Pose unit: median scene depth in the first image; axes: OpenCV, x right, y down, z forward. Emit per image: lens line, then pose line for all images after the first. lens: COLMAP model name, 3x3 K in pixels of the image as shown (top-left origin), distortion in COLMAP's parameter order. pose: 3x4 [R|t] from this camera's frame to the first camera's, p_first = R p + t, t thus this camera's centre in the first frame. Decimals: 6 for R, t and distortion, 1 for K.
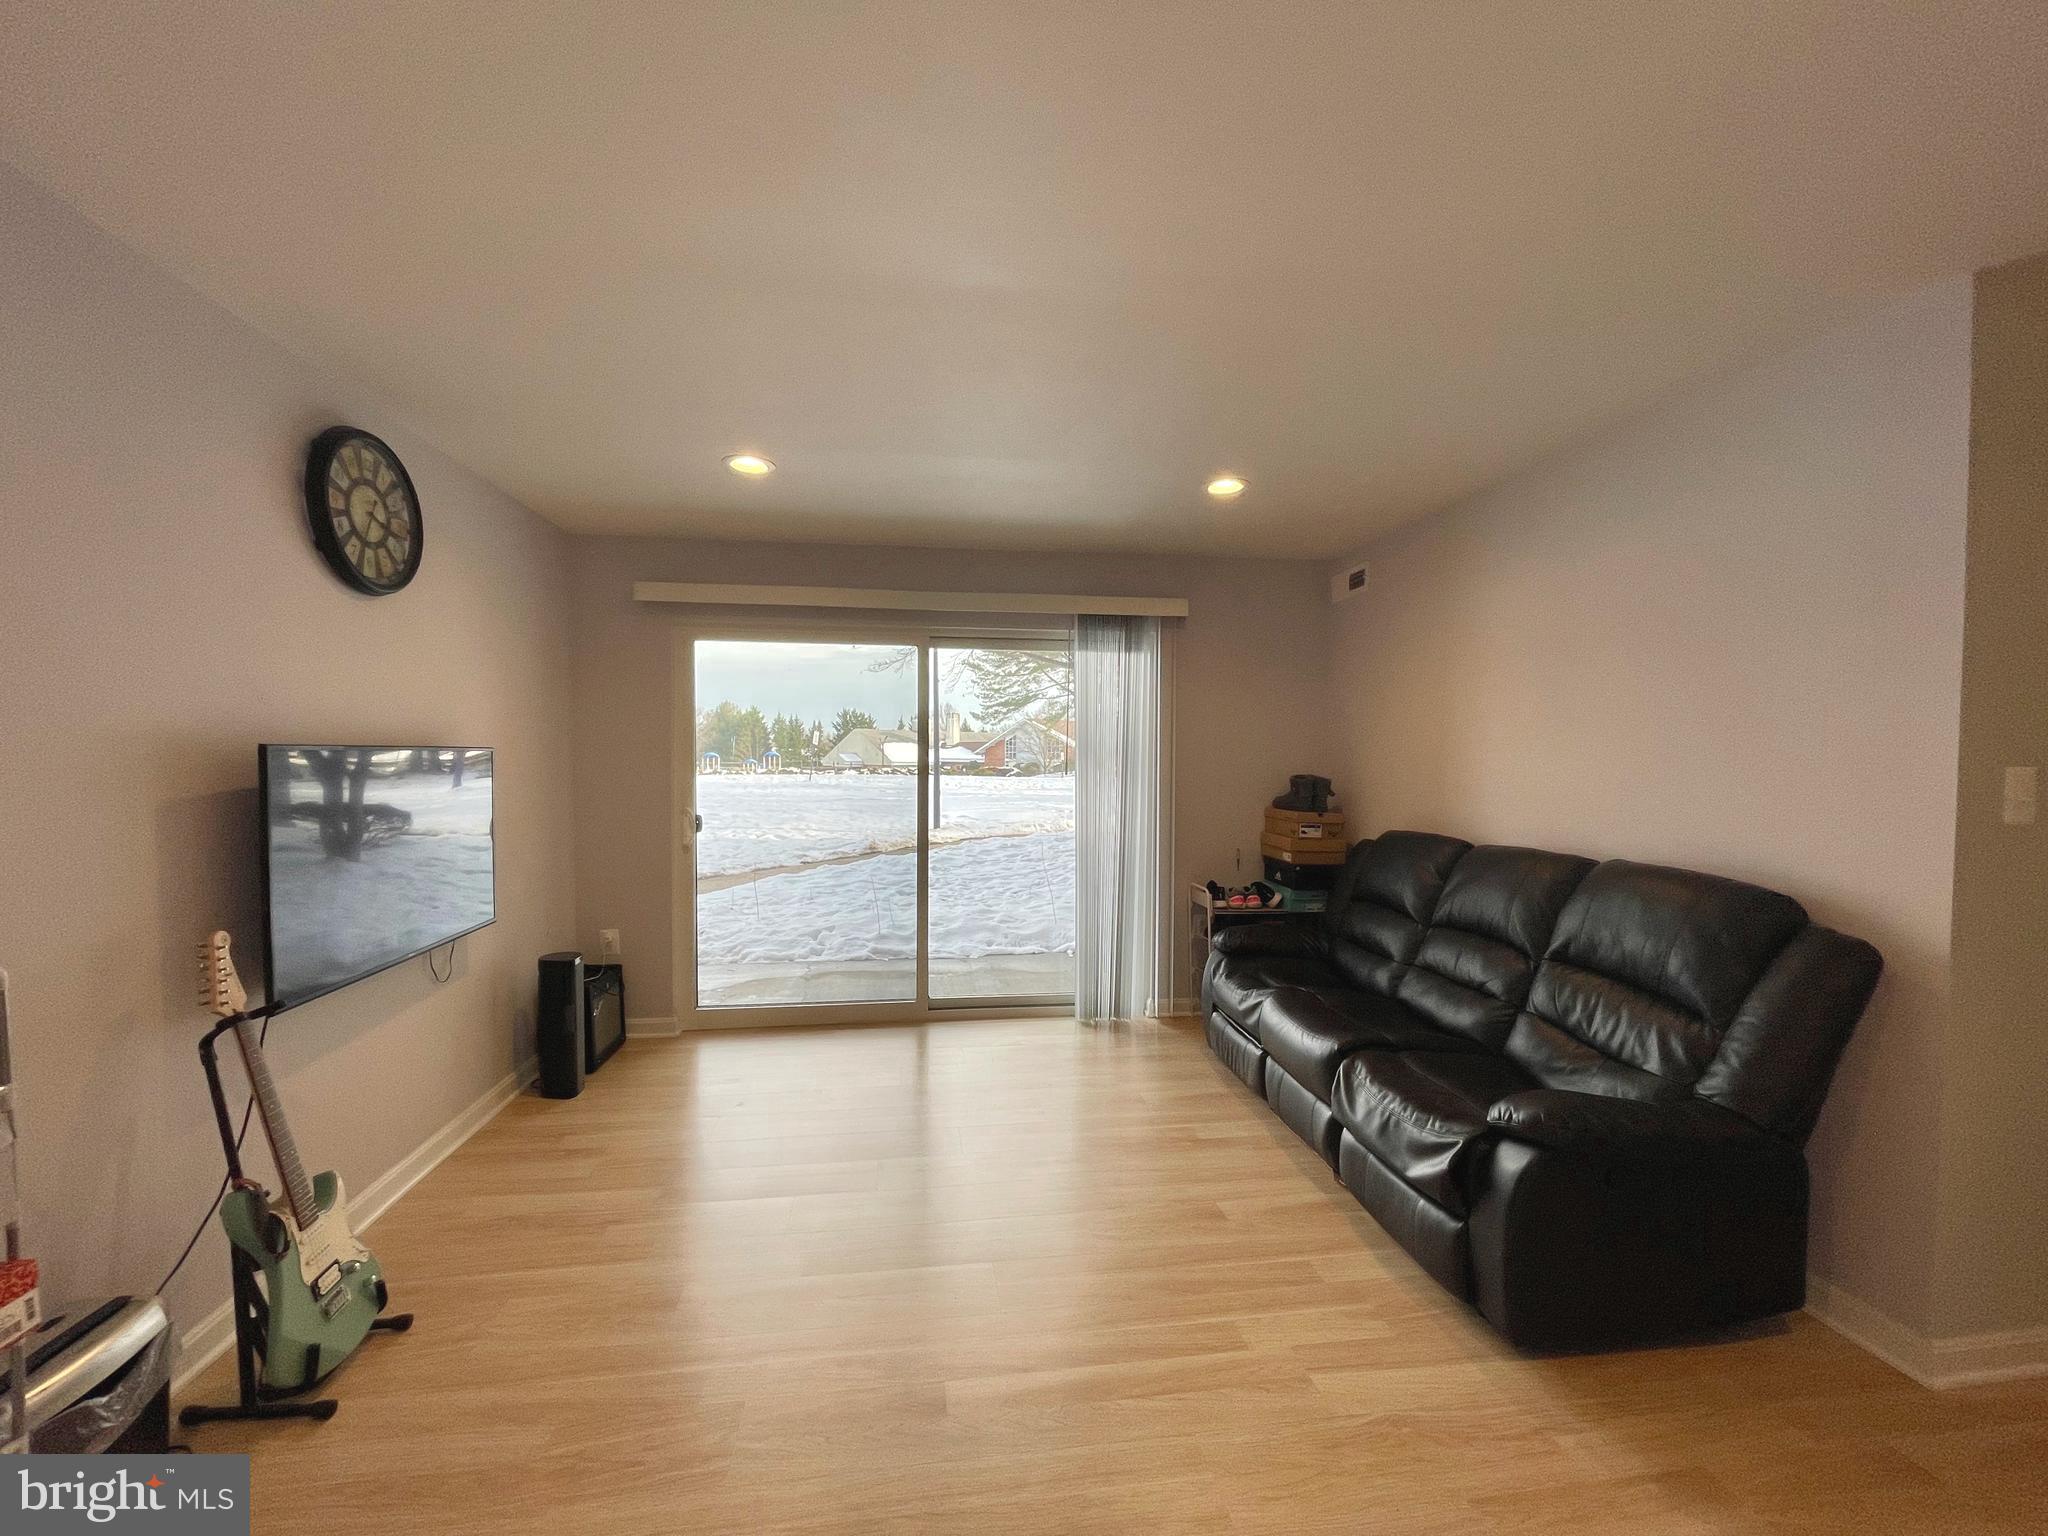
lens RADIAL K [[822.7, 0, 1015.3], [0, 822.7, 771.6], [0, 0, 1]] dist [-0.001309, -0.000065]
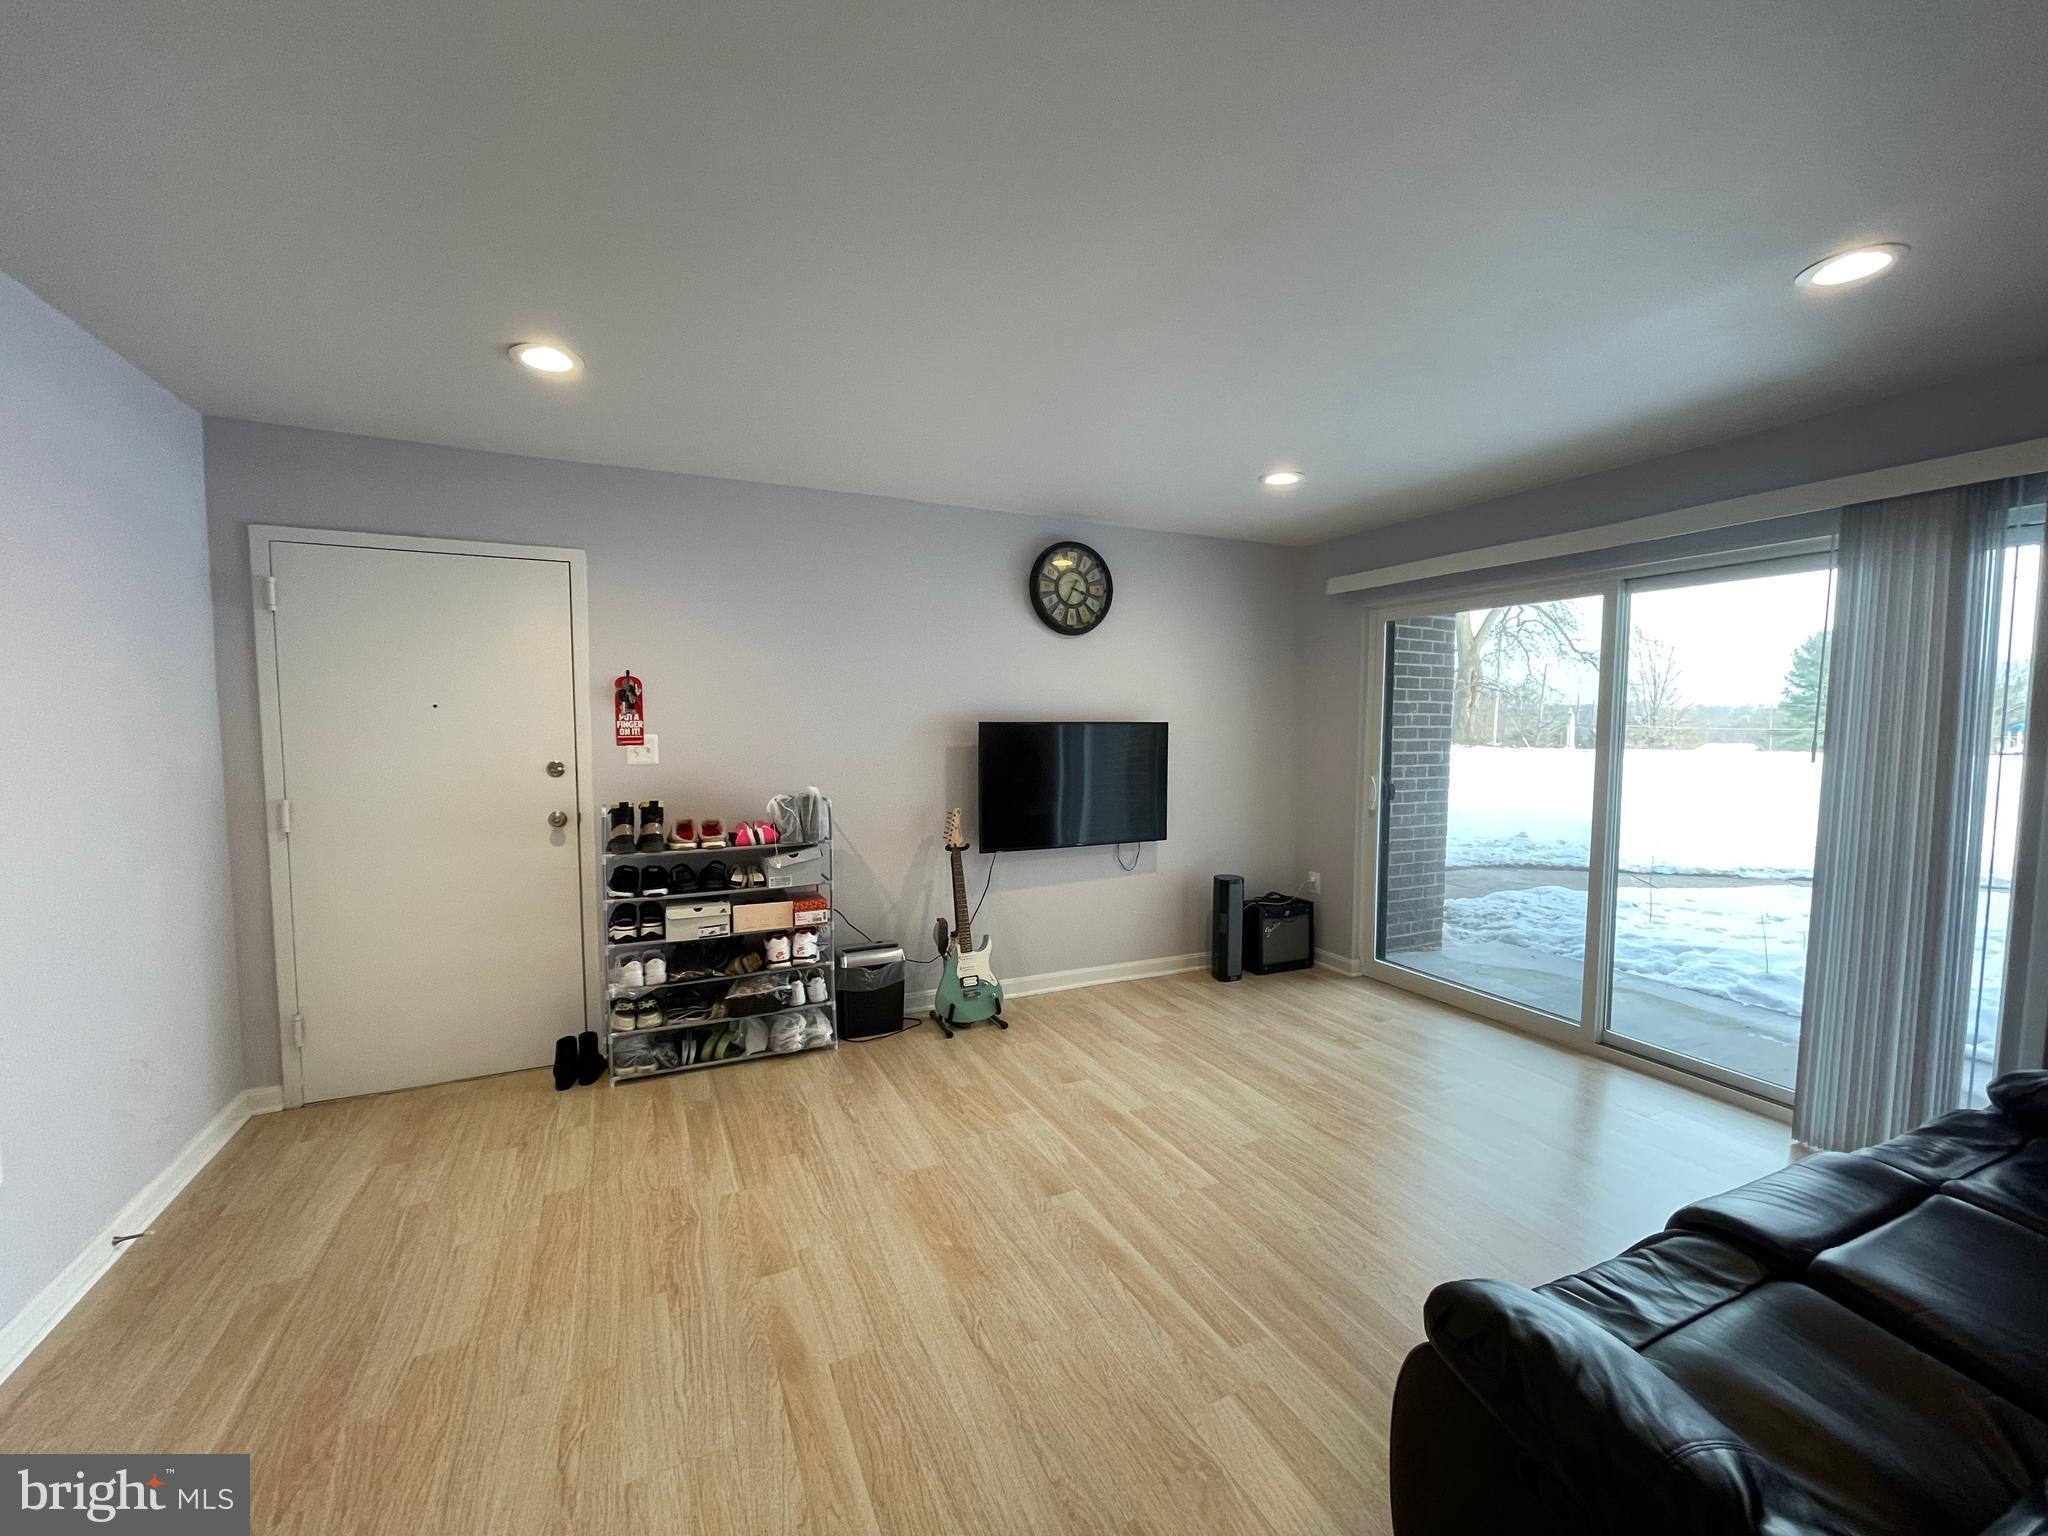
lens RADIAL K [[822.7, 0, 1015.3], [0, 822.7, 771.6], [0, 0, 1]] dist [-0.001309, -0.000065]
pose [[0.303614, 0.059088, -0.950961, 0.825813], [-0.023235, 0.998238, 0.054608, -0.018173], [0.952512, 0.005516, 0.304452, 0.346274]]
